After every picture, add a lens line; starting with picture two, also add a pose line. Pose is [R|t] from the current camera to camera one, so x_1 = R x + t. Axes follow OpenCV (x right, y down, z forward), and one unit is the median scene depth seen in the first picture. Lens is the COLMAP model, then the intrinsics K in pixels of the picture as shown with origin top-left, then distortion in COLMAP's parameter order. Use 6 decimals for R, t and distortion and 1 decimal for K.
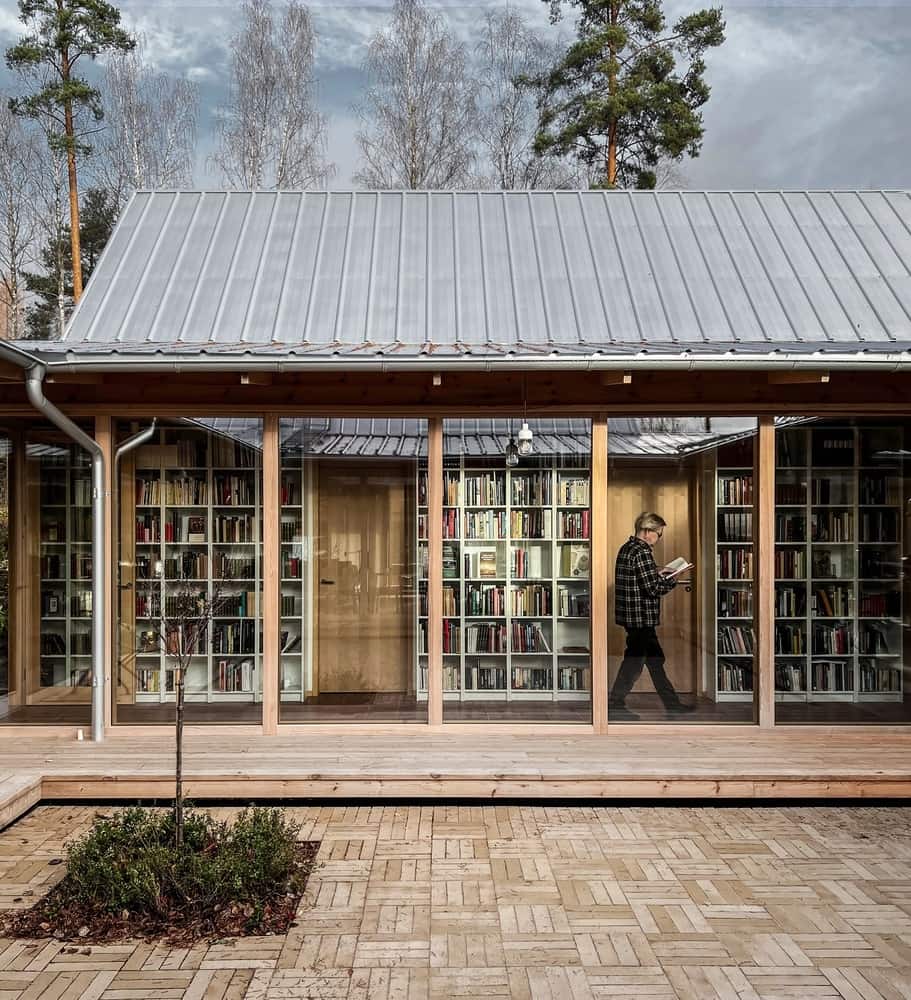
lens RADIAL K [[897.2, 0, 455.5], [0, 897.2, 500.0], [0, 0, 1]] dist [0.066820, -0.013717]
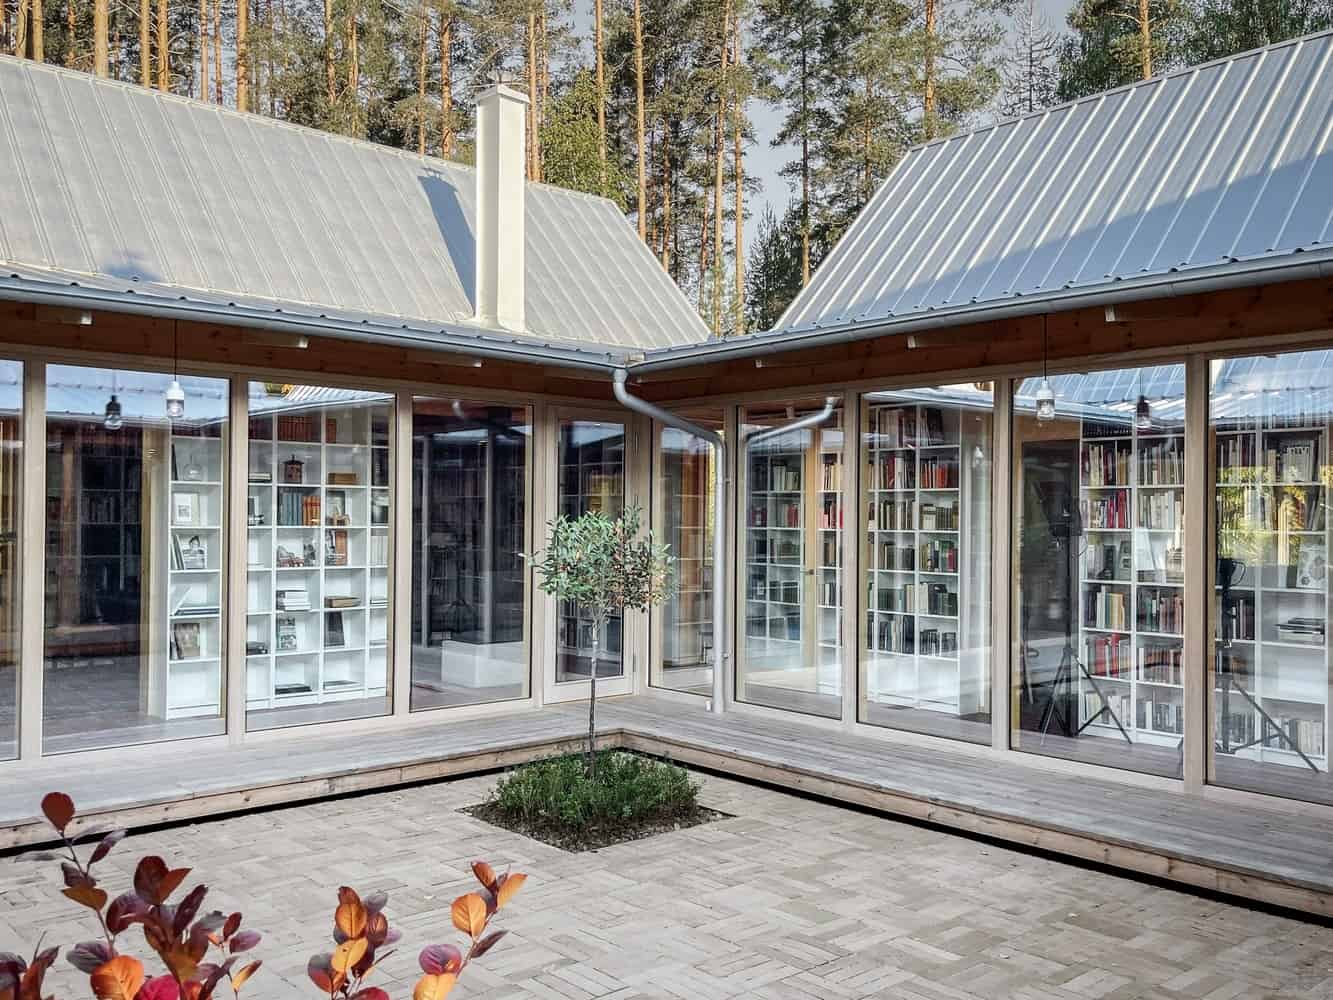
lens RADIAL K [[1199.5, 0, 666.5], [0, 1199.5, 500.0], [0, 0, 1]] dist [0.093560, -0.003048]
pose [[0.655671, -0.009358, -0.754989, 0.726888], [0.020265, 0.999781, 0.005207, 0.007454], [0.754775, -0.018714, 0.655717, 0.044301]]
